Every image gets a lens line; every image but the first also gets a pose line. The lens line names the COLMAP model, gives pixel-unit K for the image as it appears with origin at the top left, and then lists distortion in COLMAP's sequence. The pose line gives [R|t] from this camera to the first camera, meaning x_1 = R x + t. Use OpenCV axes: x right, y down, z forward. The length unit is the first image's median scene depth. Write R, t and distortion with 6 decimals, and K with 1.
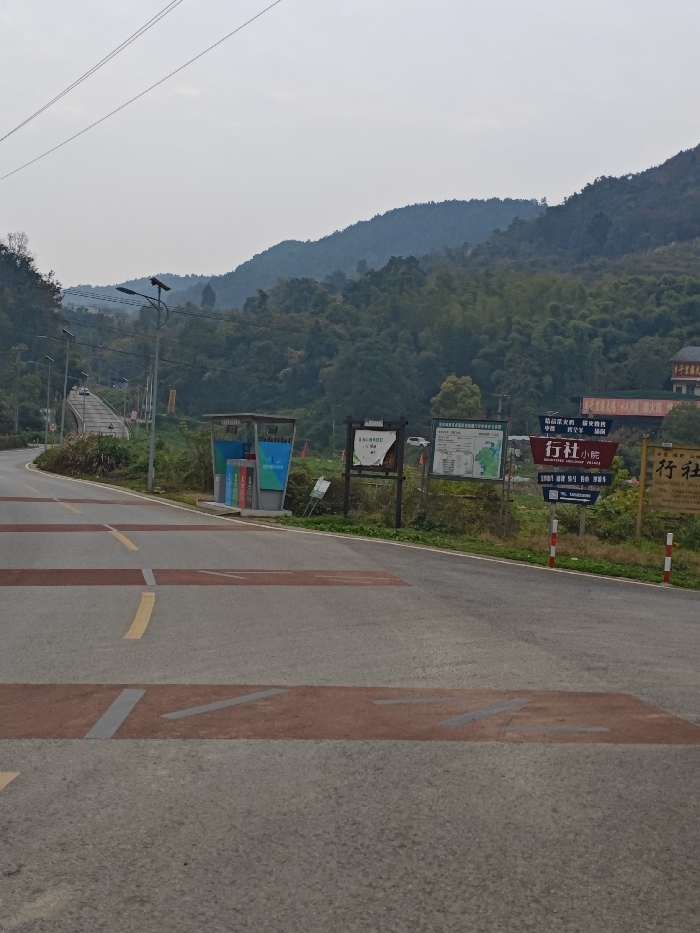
lens RADIAL K [[1514.4, 0, 350.0], [0, 1514.4, 466.5], [0, 0, 1]] dist [0.142996, 0.006488]
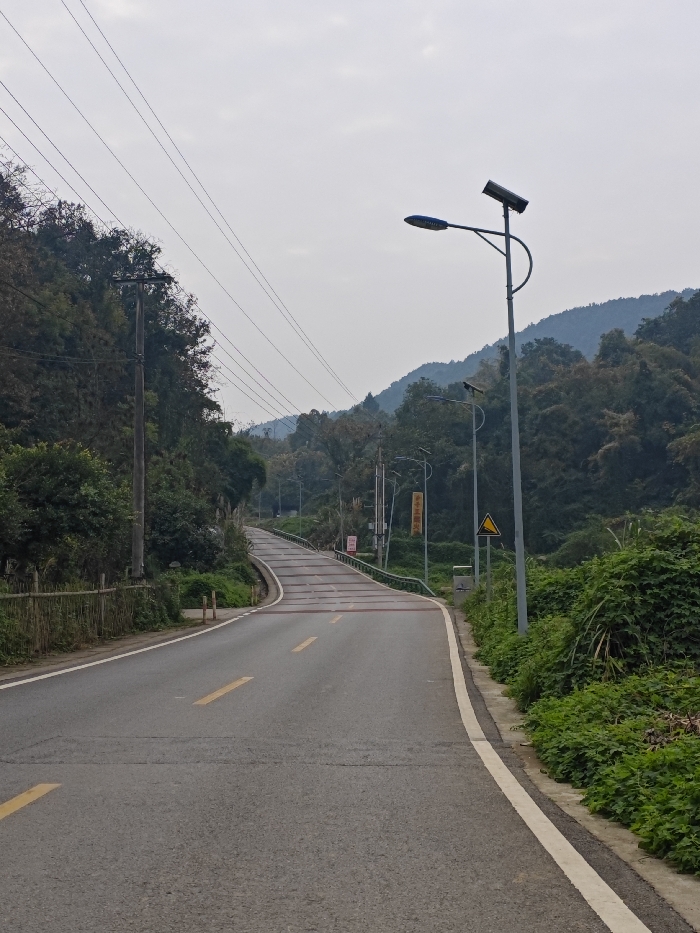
lens RADIAL K [[1514.4, 0, 350.0], [0, 1514.4, 466.5], [0, 0, 1]] dist [0.142996, 0.006488]
pose [[0.994488, -0.071713, -0.076494, -0.092512], [0.064053, 0.993095, -0.098283, -0.007000], [0.083014, 0.092842, 0.992214, 0.424605]]
